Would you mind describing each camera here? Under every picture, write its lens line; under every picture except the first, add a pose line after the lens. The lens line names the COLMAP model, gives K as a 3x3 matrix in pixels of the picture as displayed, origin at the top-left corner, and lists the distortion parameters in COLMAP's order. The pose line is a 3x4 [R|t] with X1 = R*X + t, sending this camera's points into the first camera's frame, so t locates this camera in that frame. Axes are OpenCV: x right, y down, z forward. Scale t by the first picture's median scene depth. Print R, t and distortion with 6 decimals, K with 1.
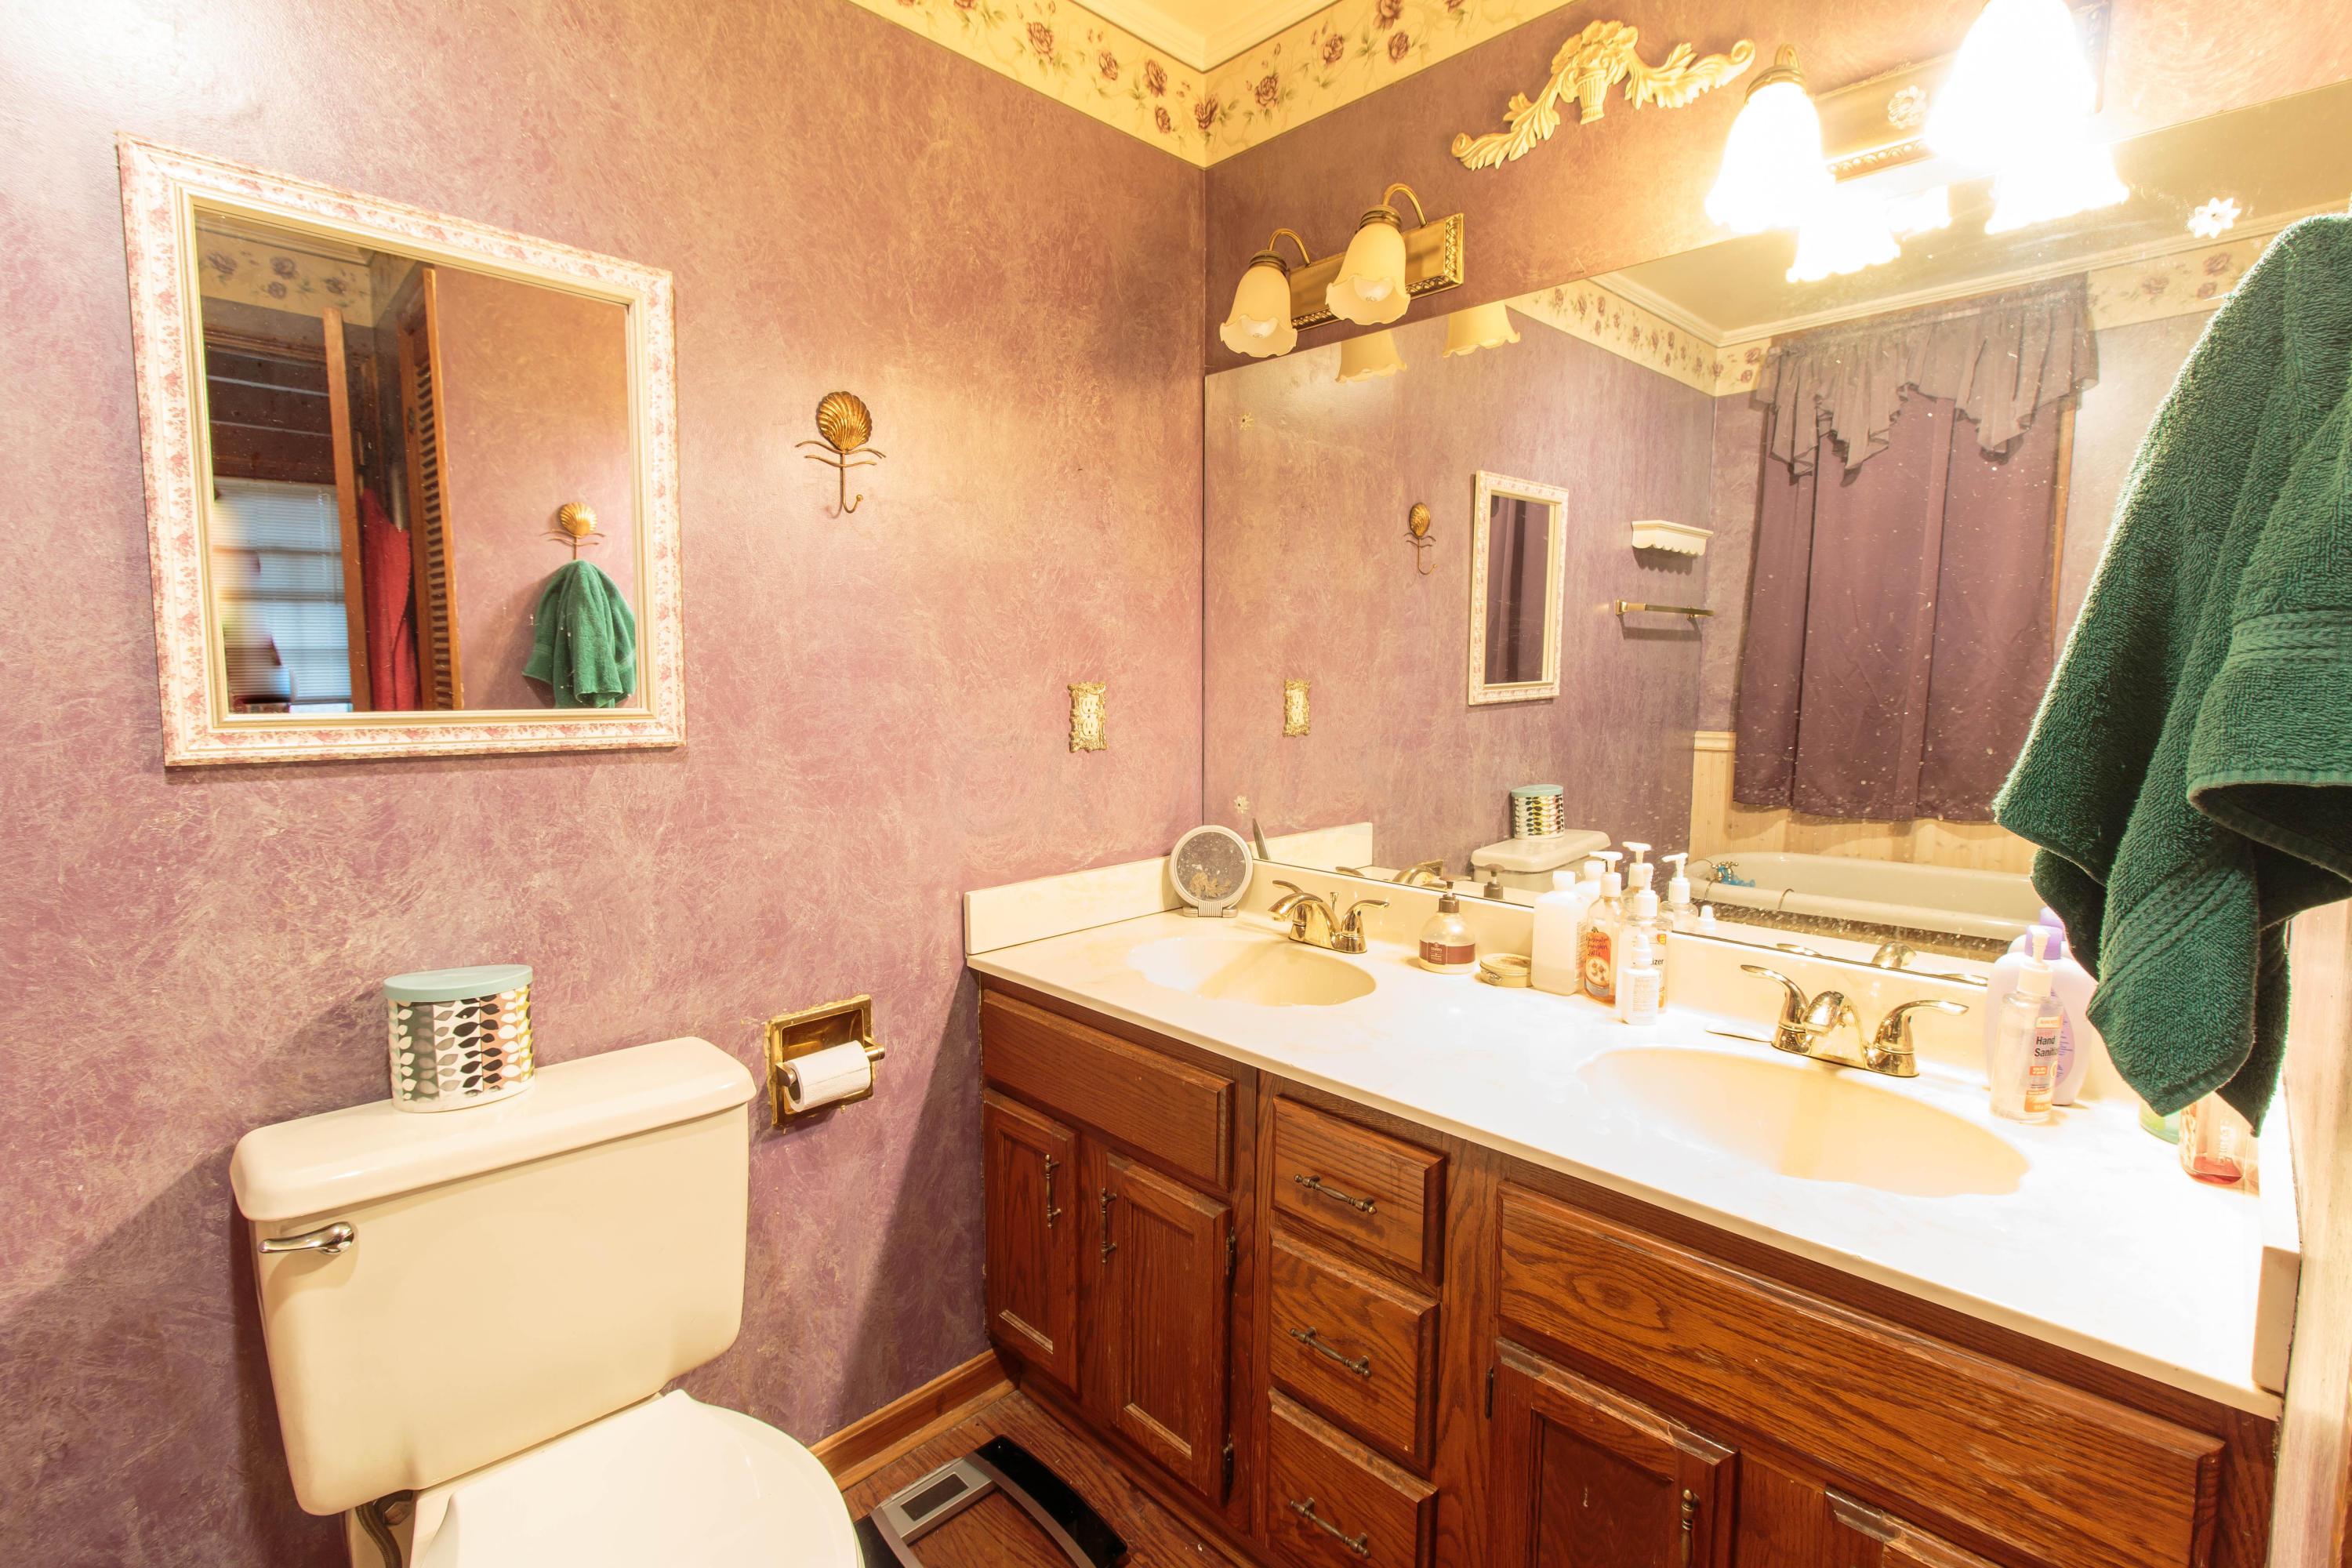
lens RADIAL K [[1089.9, 0, 1200.0], [0, 1089.9, 773.0], [0, 0, 1]] dist [0.003363, -0.001152]
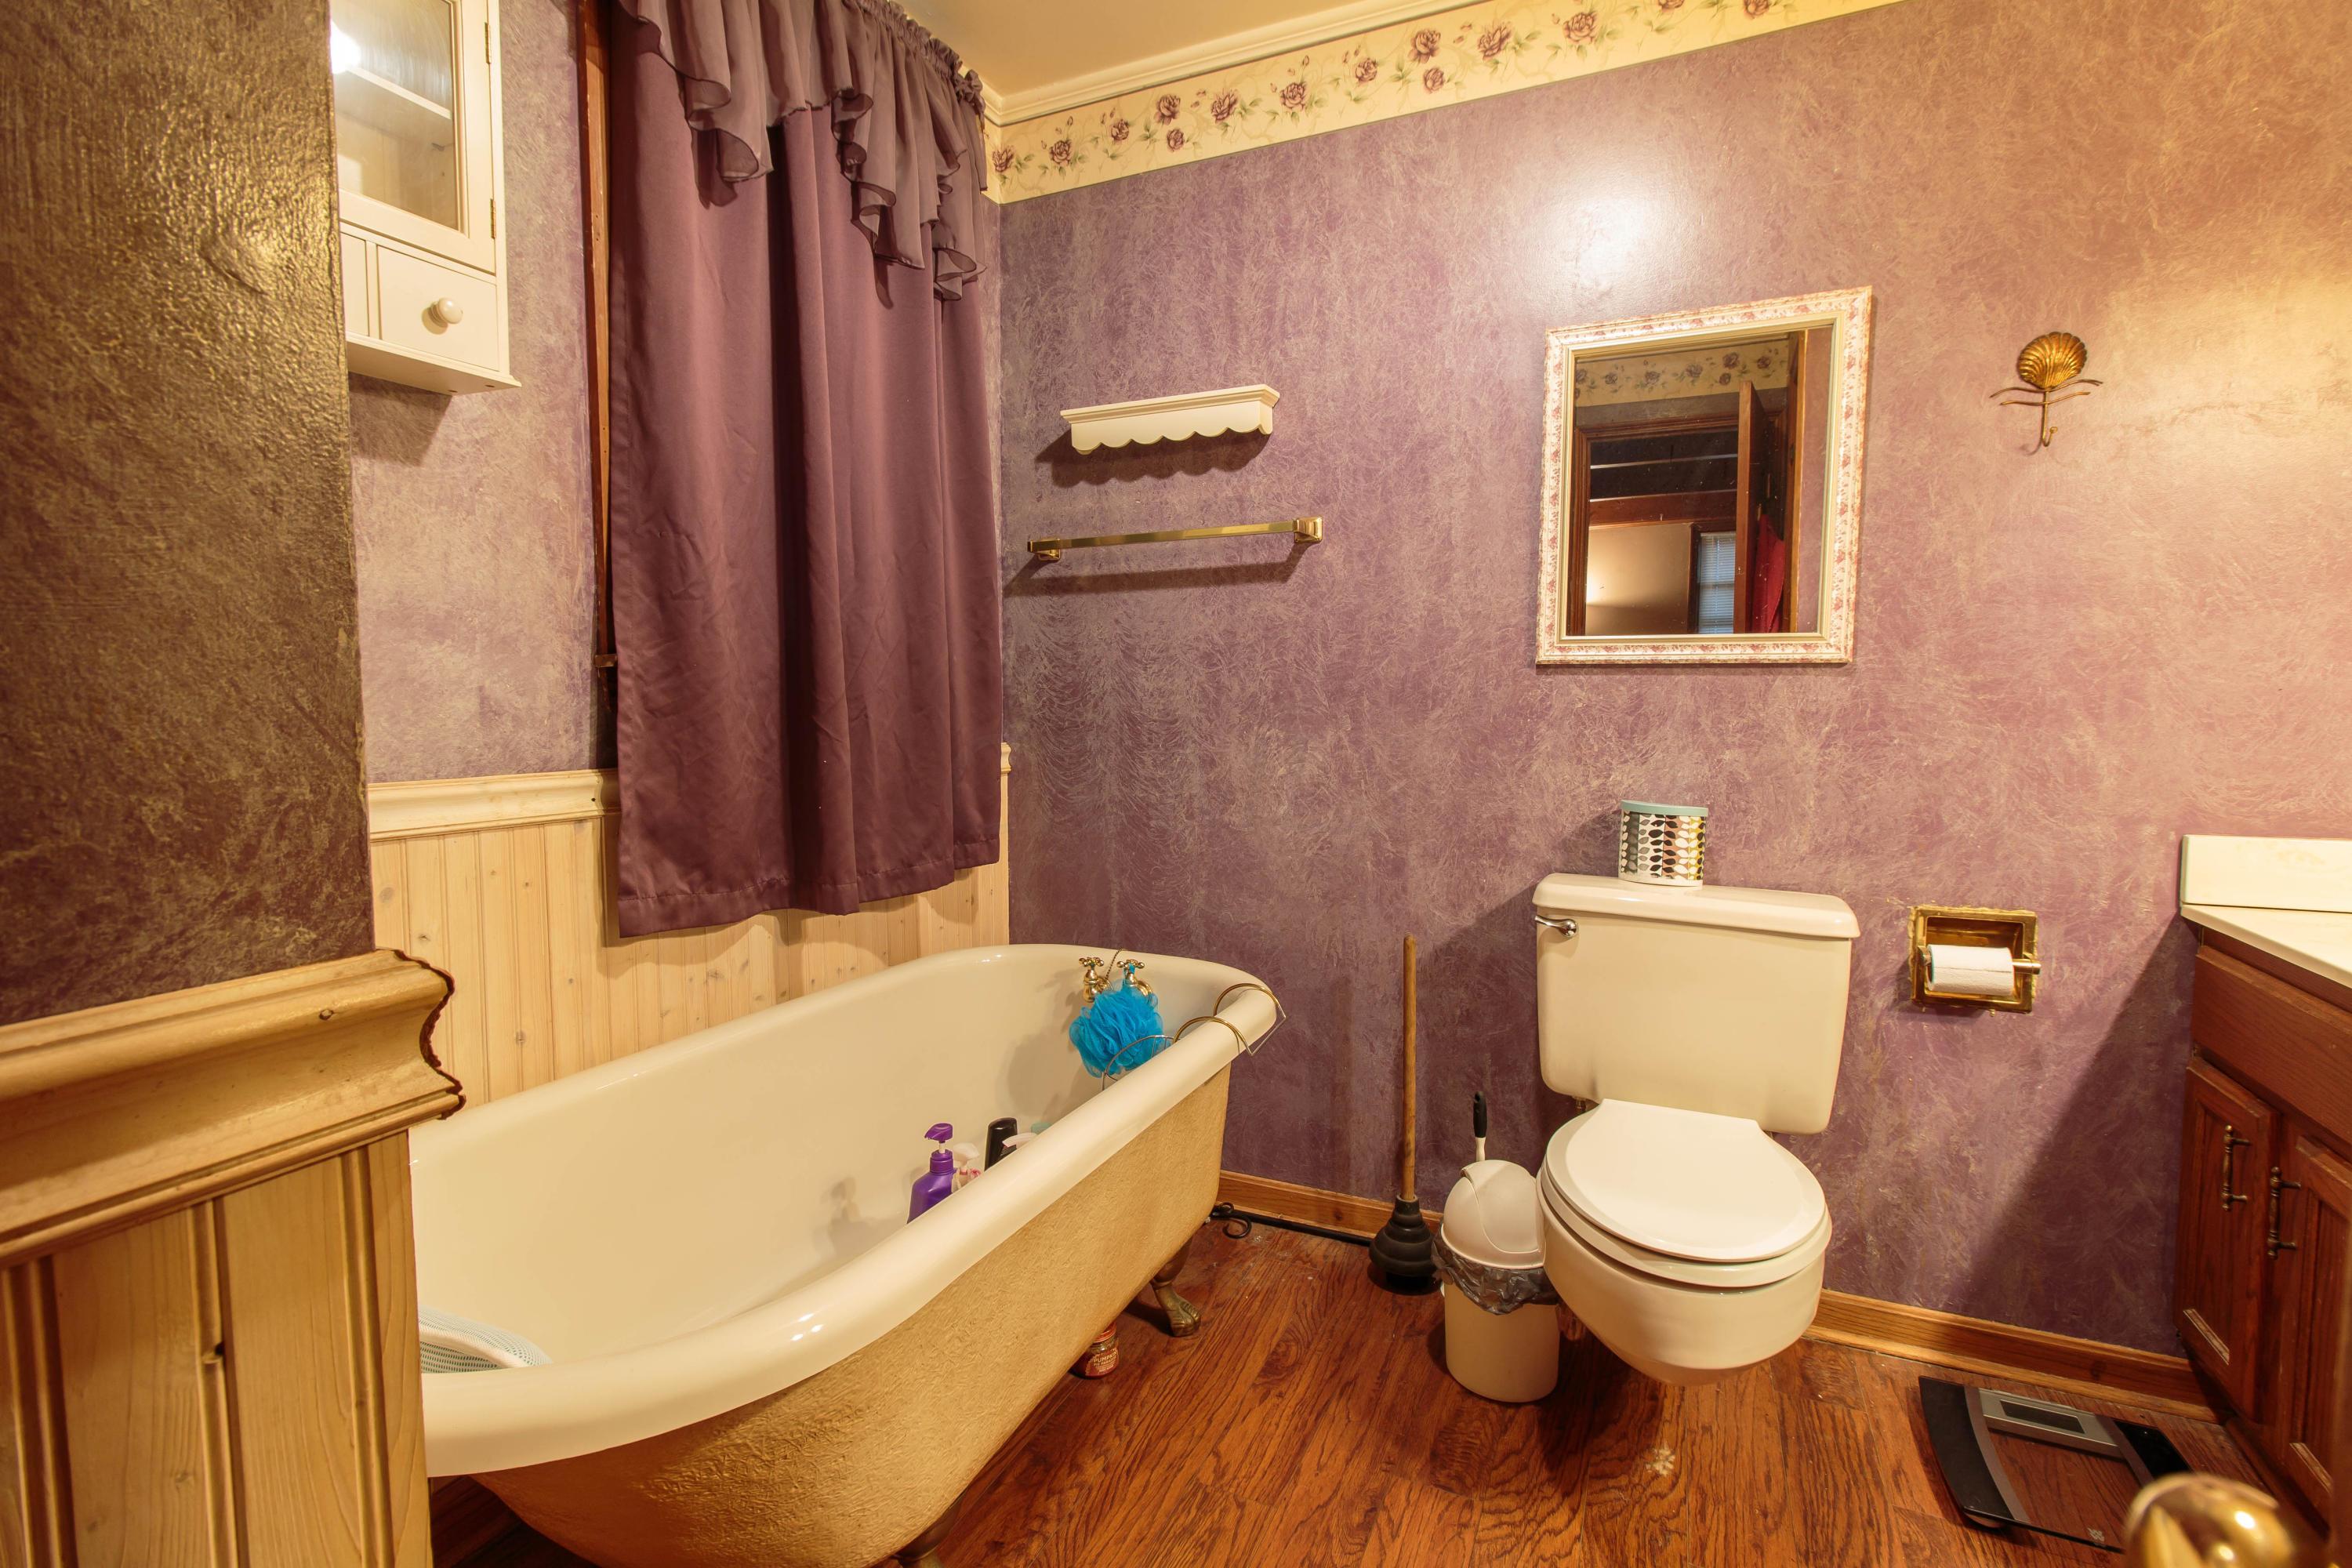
lens RADIAL K [[1089.9, 0, 1173.5], [0, 1089.9, 793.3], [0, 0, 1]] dist [0.003363, -0.001152]
pose [[0.341925, 0.073084, -0.936881, 0.434081], [-0.087525, 0.995114, 0.045684, 0.131271], [0.935643, 0.066380, 0.346651, -0.151069]]
